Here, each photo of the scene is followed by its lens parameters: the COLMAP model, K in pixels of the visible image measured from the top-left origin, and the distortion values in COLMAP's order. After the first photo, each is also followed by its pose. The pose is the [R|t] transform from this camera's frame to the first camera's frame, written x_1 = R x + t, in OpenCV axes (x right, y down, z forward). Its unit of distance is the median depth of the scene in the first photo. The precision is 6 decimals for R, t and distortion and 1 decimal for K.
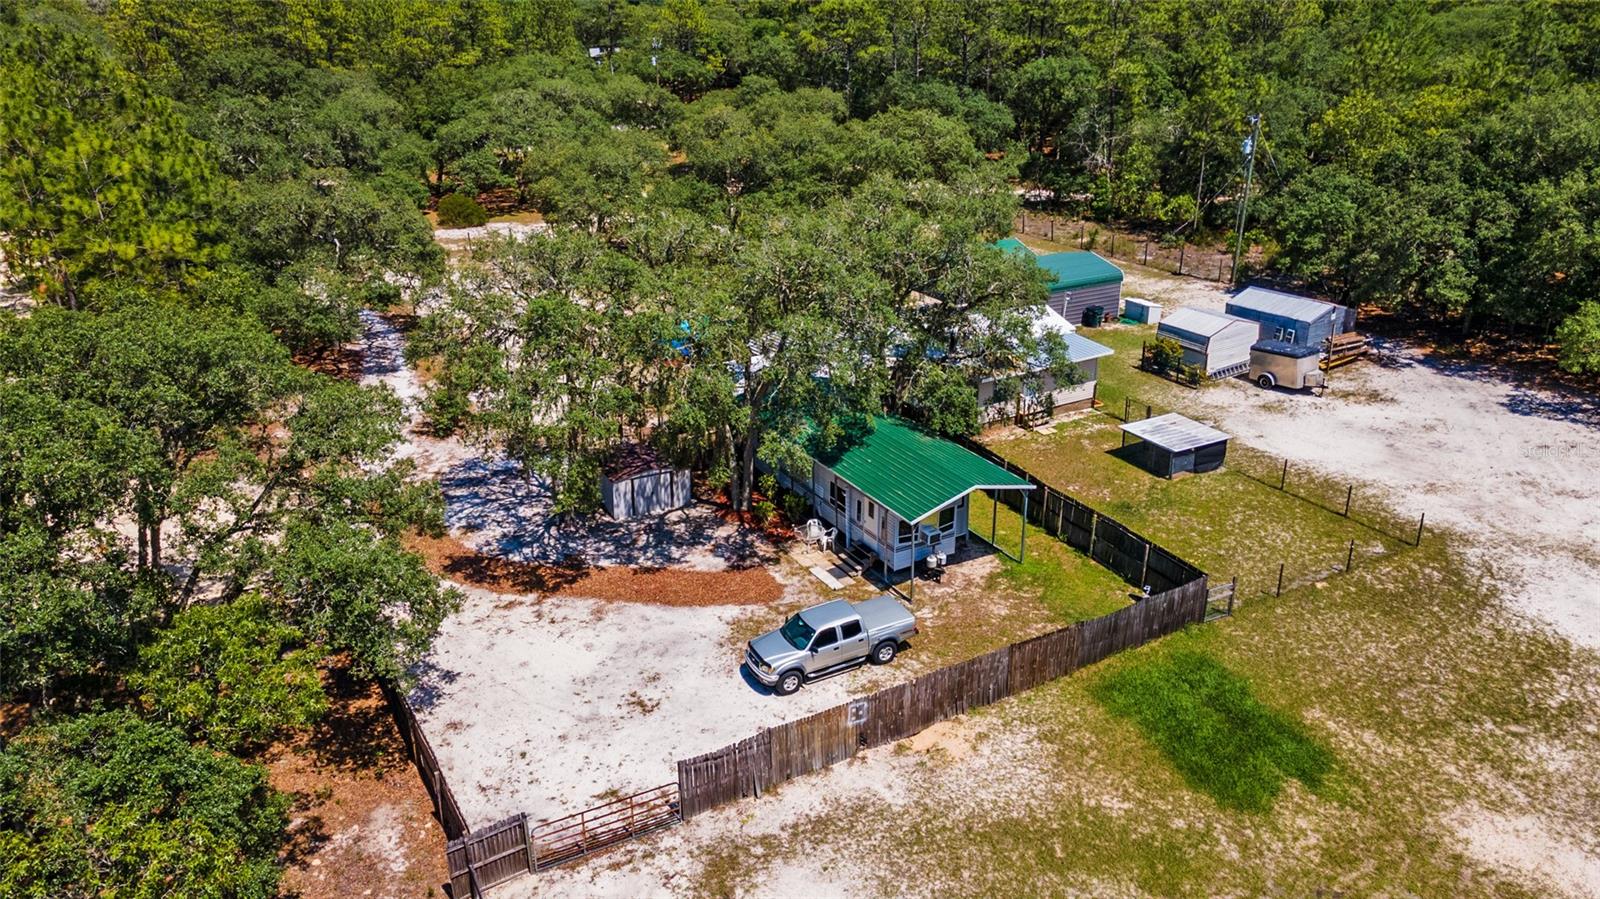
lens RADIAL K [[1169.4, 0, 801.7], [0, 1169.4, 451.9], [0, 0, 1]] dist [0.031128, 0.027383]
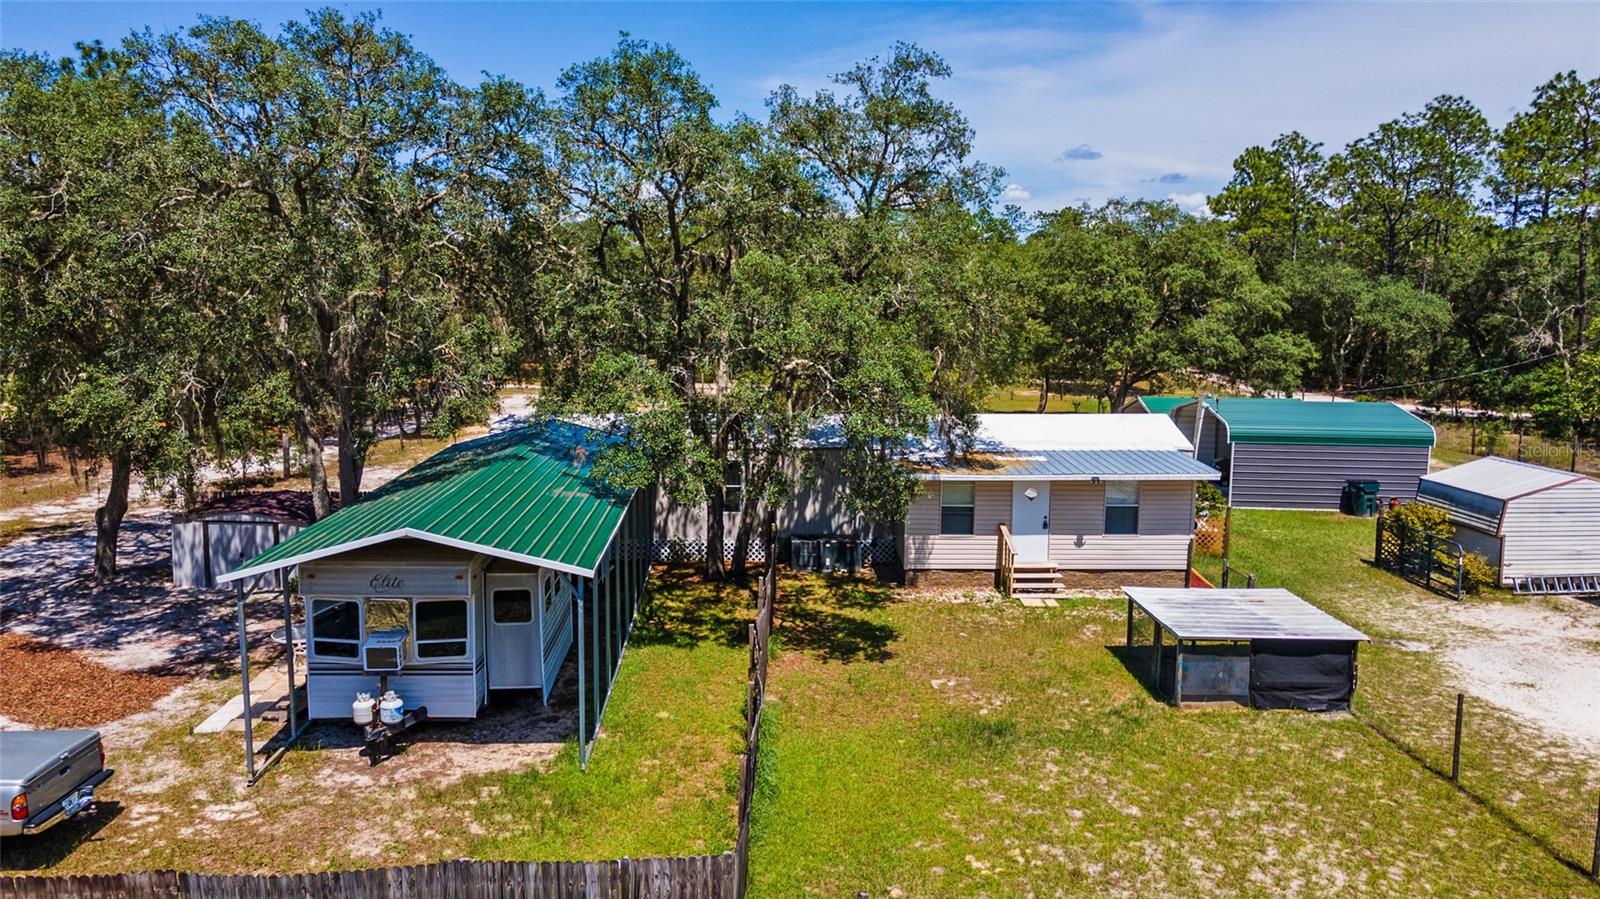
lens RADIAL K [[1169.4, 0, 794.7], [0, 1169.4, 425.5], [0, 0, 1]] dist [0.031128, 0.027383]
pose [[0.884443, 0.075028, -0.460578, 0.432070], [-0.199527, 0.953021, -0.227903, 0.057689], [0.421842, 0.293465, 0.857863, 0.627091]]
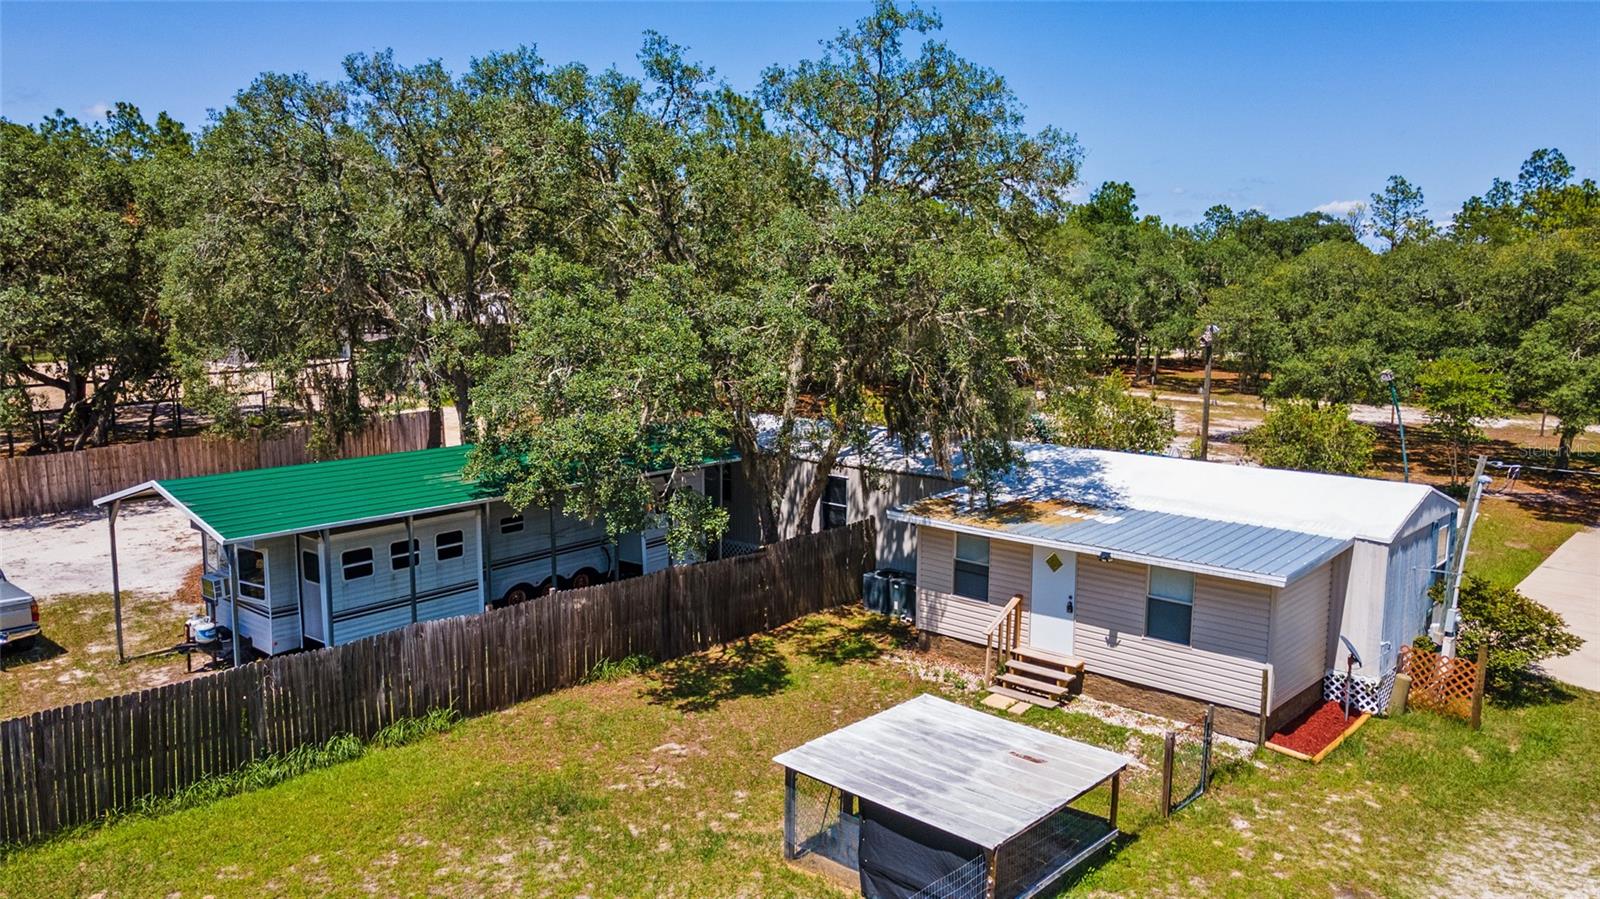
lens RADIAL K [[1169.4, 0, 805.4], [0, 1169.4, 444.8], [0, 0, 1]] dist [0.031128, 0.027383]
pose [[0.330128, 0.148204, -0.932229, 0.671152], [-0.383611, 0.923430, 0.010958, -0.094090], [0.862472, 0.353996, 0.361703, 0.971979]]
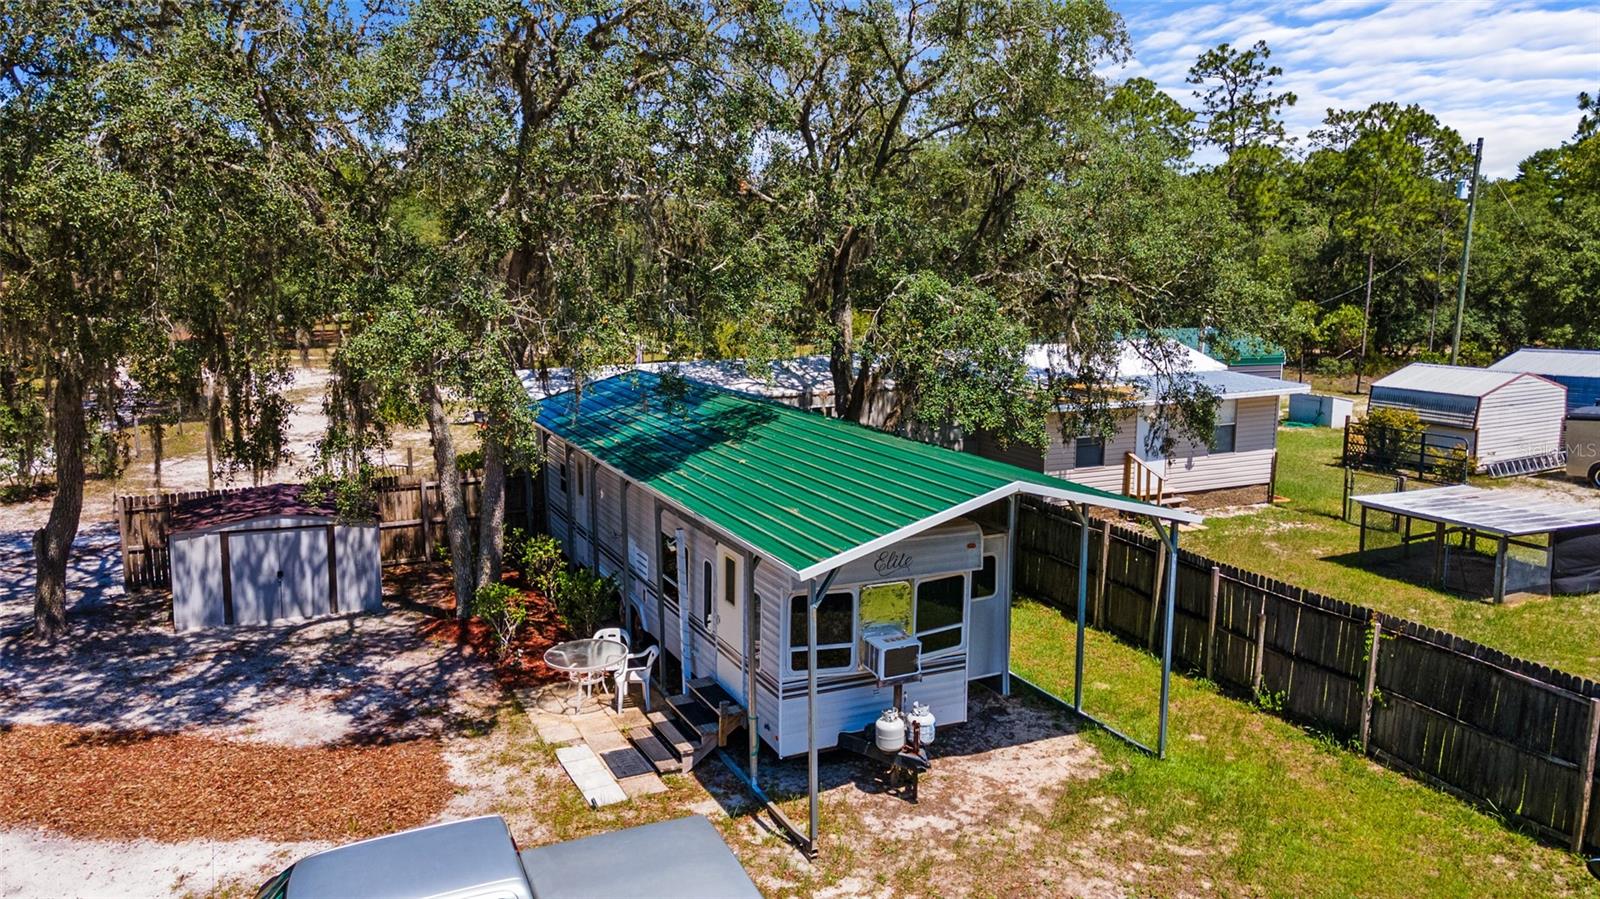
lens RADIAL K [[1169.4, 0, 793.2], [0, 1169.4, 435.7], [0, 0, 1]] dist [0.031128, 0.027383]
pose [[0.996506, 0.021738, -0.080641, 0.104309], [-0.040695, 0.969543, -0.241517, 0.089704], [0.072935, 0.243955, 0.967040, 0.625827]]
